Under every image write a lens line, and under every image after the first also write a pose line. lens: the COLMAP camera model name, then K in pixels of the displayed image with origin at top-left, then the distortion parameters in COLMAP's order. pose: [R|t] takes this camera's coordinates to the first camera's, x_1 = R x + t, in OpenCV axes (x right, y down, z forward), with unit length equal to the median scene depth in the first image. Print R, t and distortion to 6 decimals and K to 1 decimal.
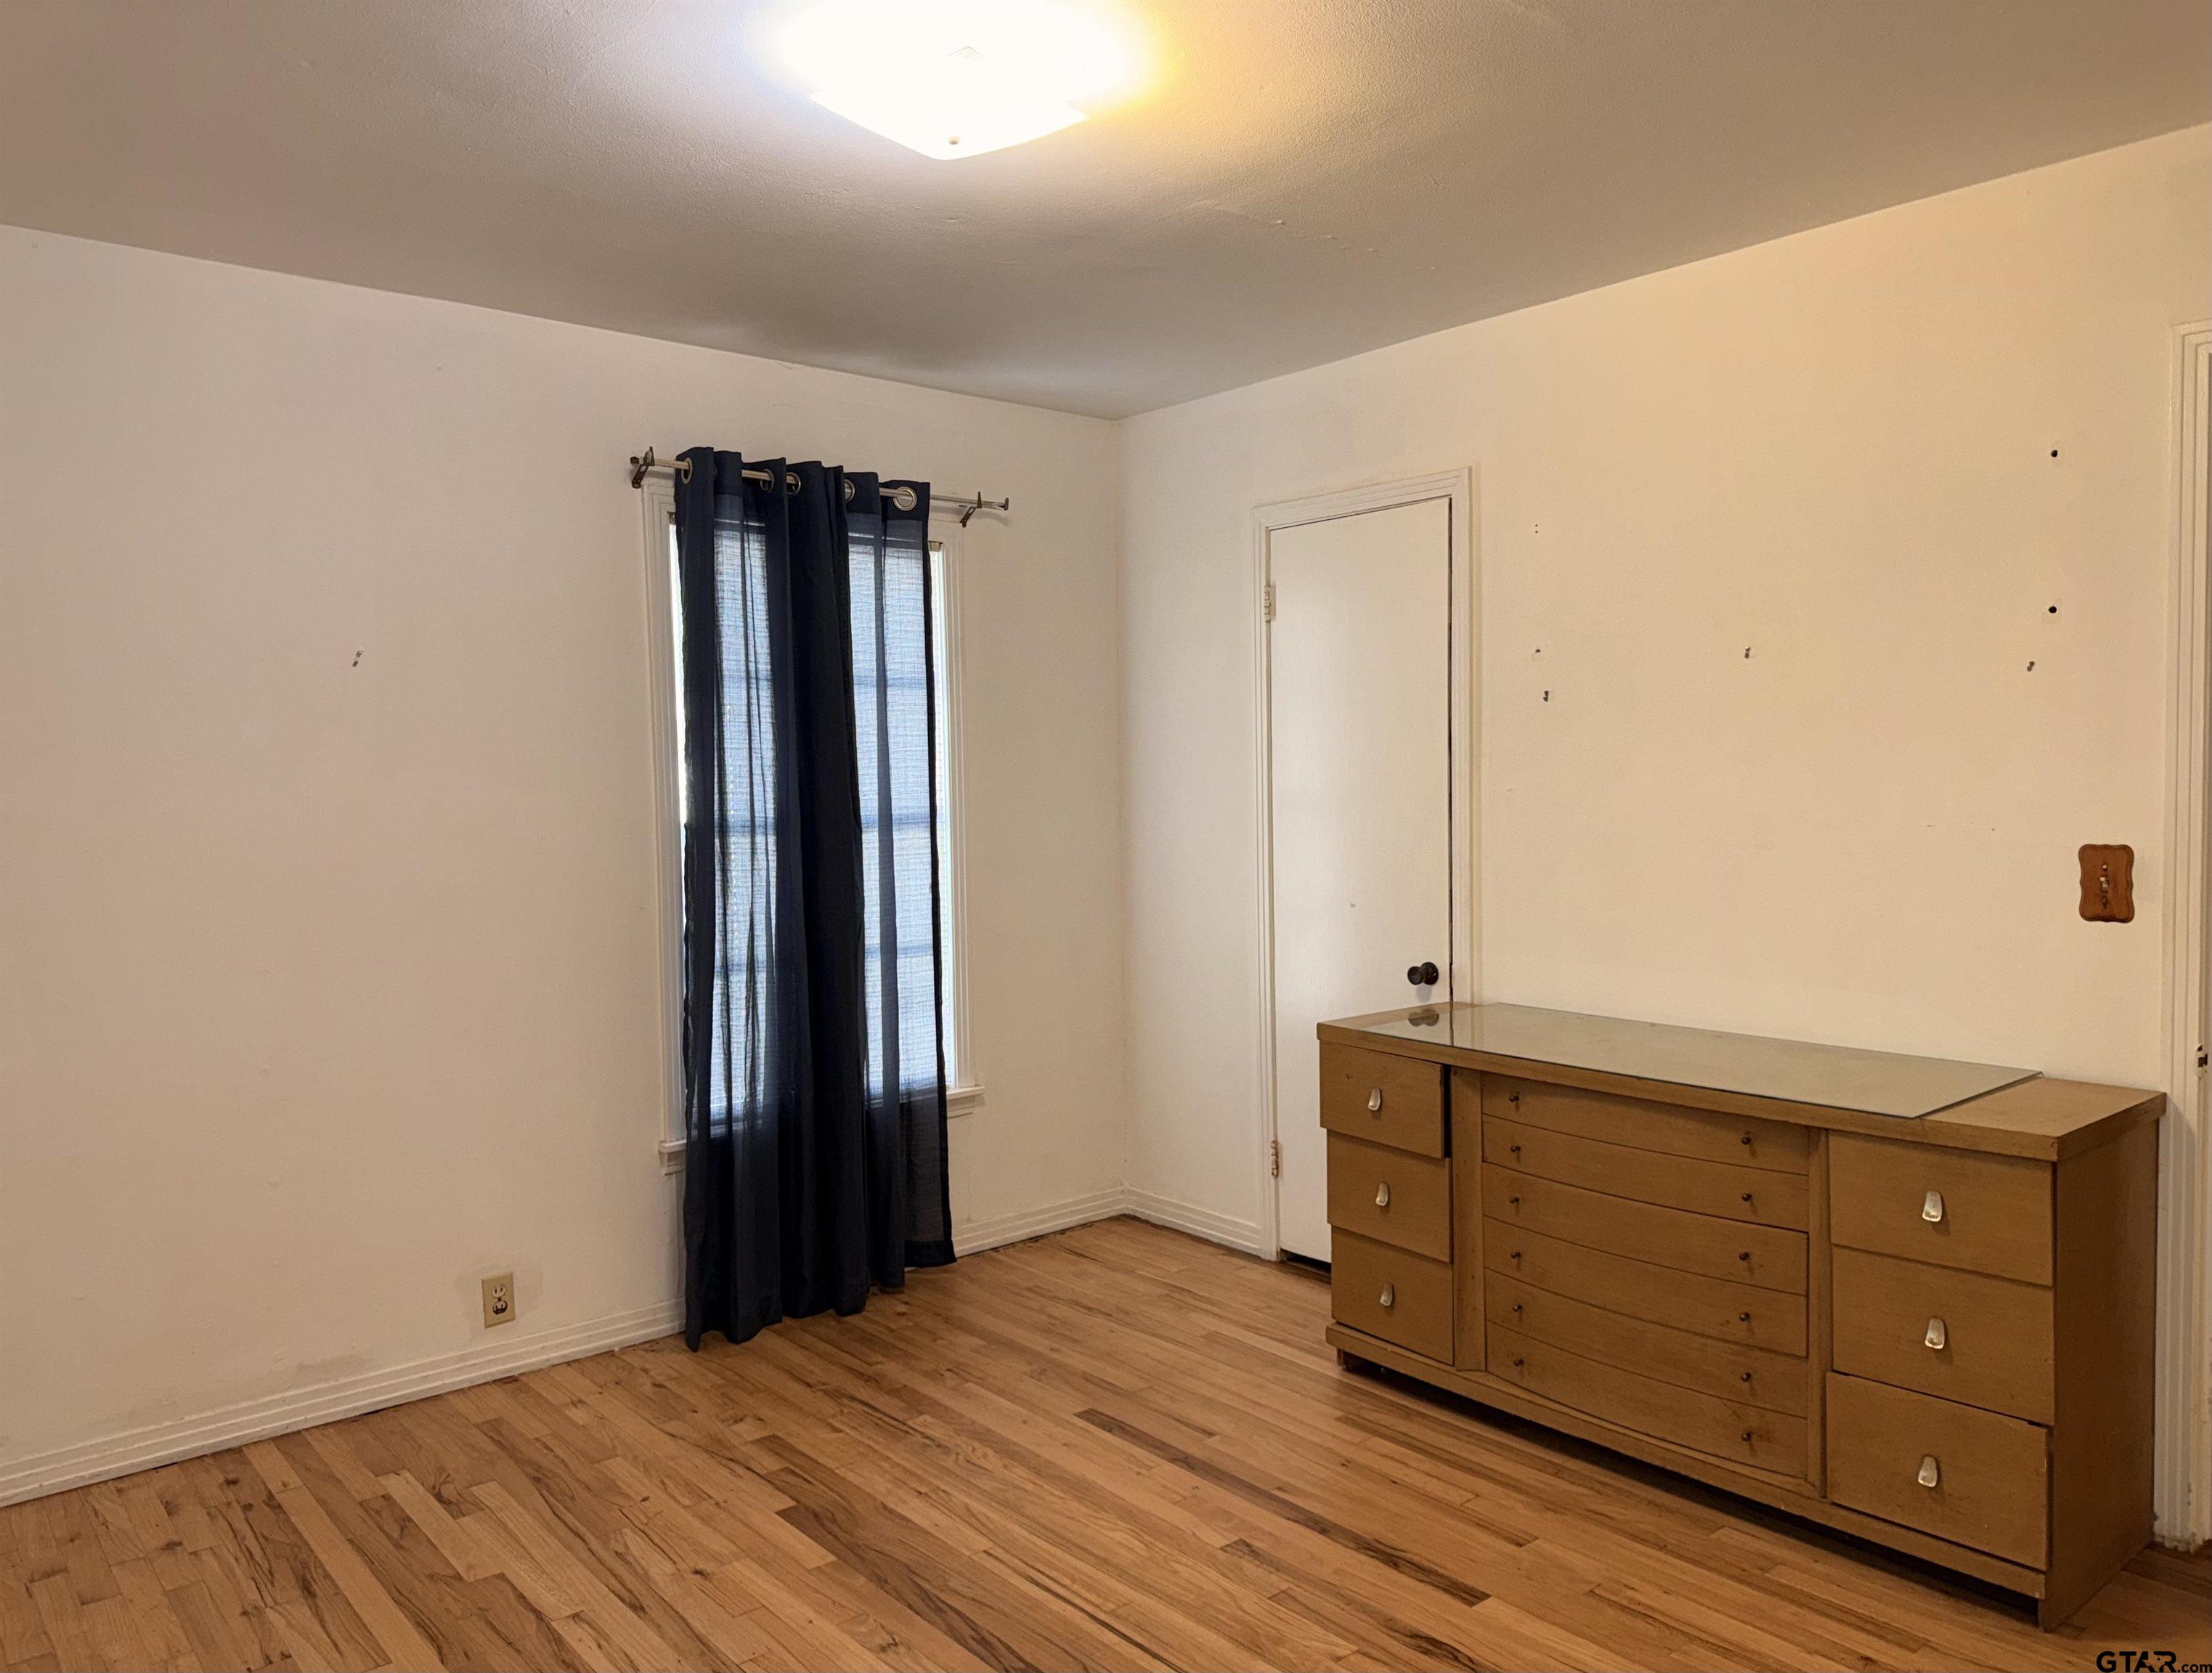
lens RADIAL K [[1630.5, 0, 1106.0], [0, 1630.5, 836.5], [0, 0, 1]] dist [-0.004111, -0.007380]
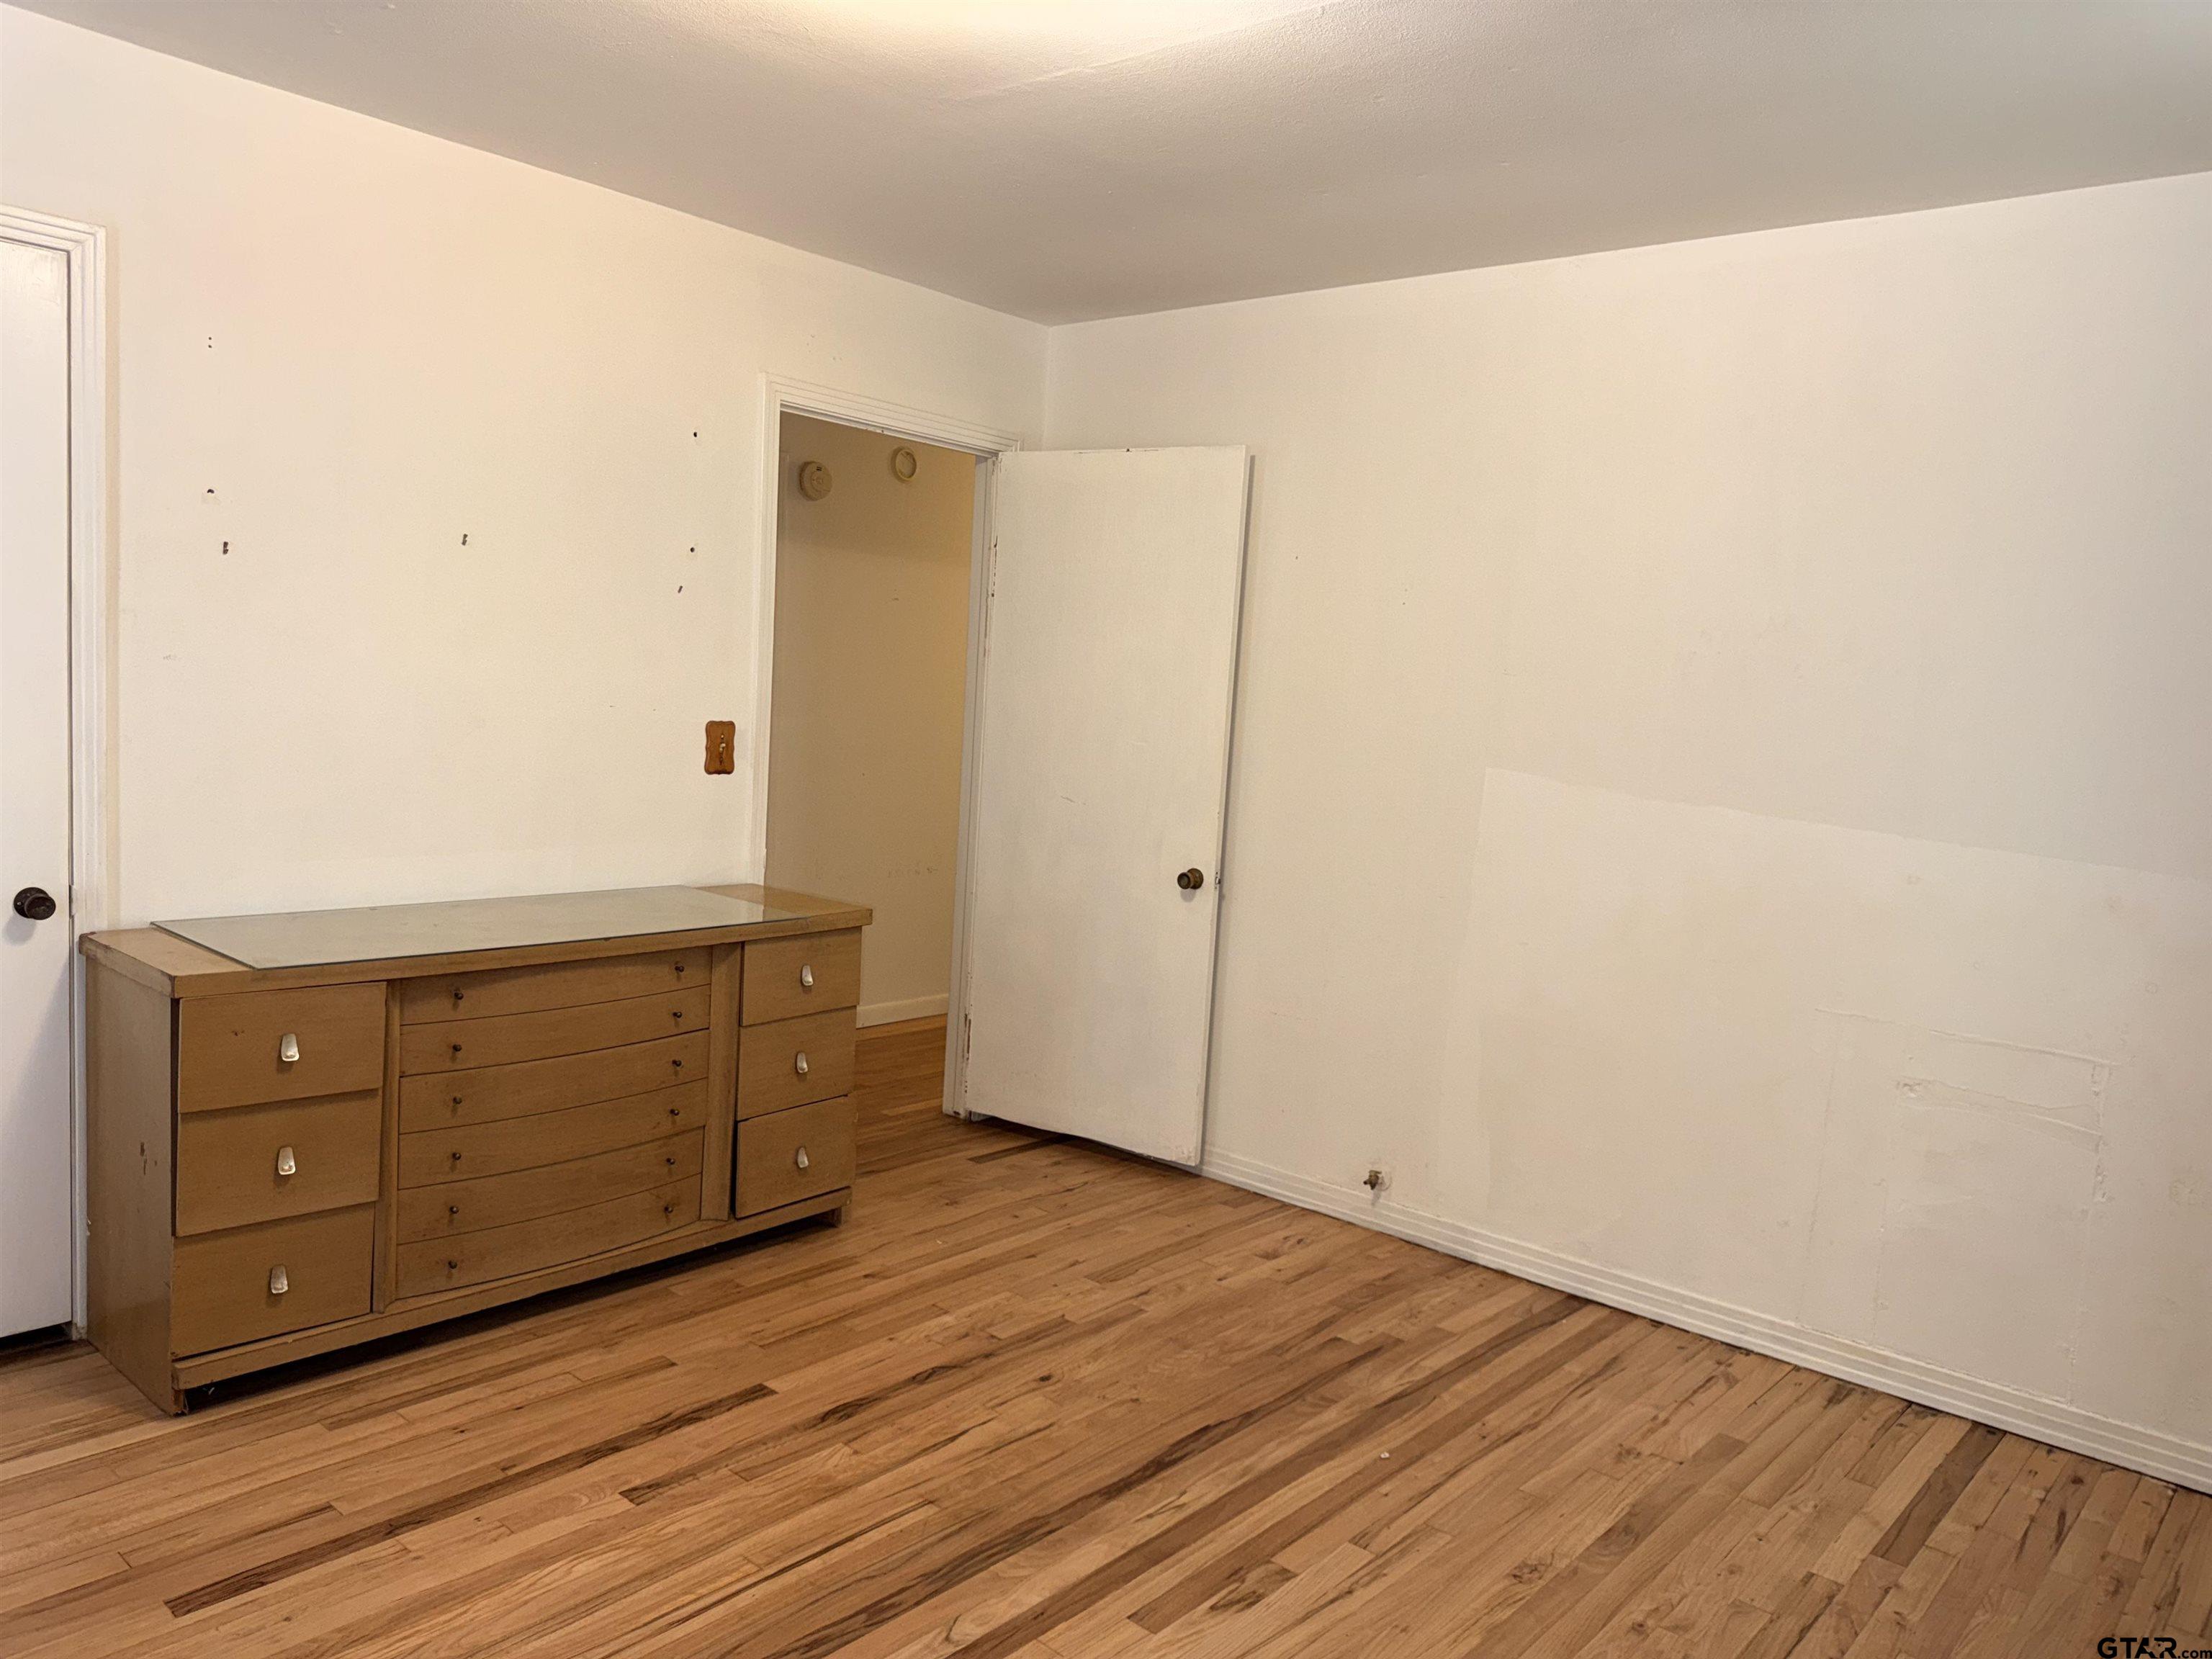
lens RADIAL K [[1559.5, 0, 1108.4], [0, 1559.5, 828.6], [0, 0, 1]] dist [0.112552, -0.151042]
pose [[-0.149248, -0.091791, 0.984530, -0.791298], [-0.006360, 0.995750, 0.091873, -0.029240], [-0.988779, 0.007450, -0.149197, 0.832307]]
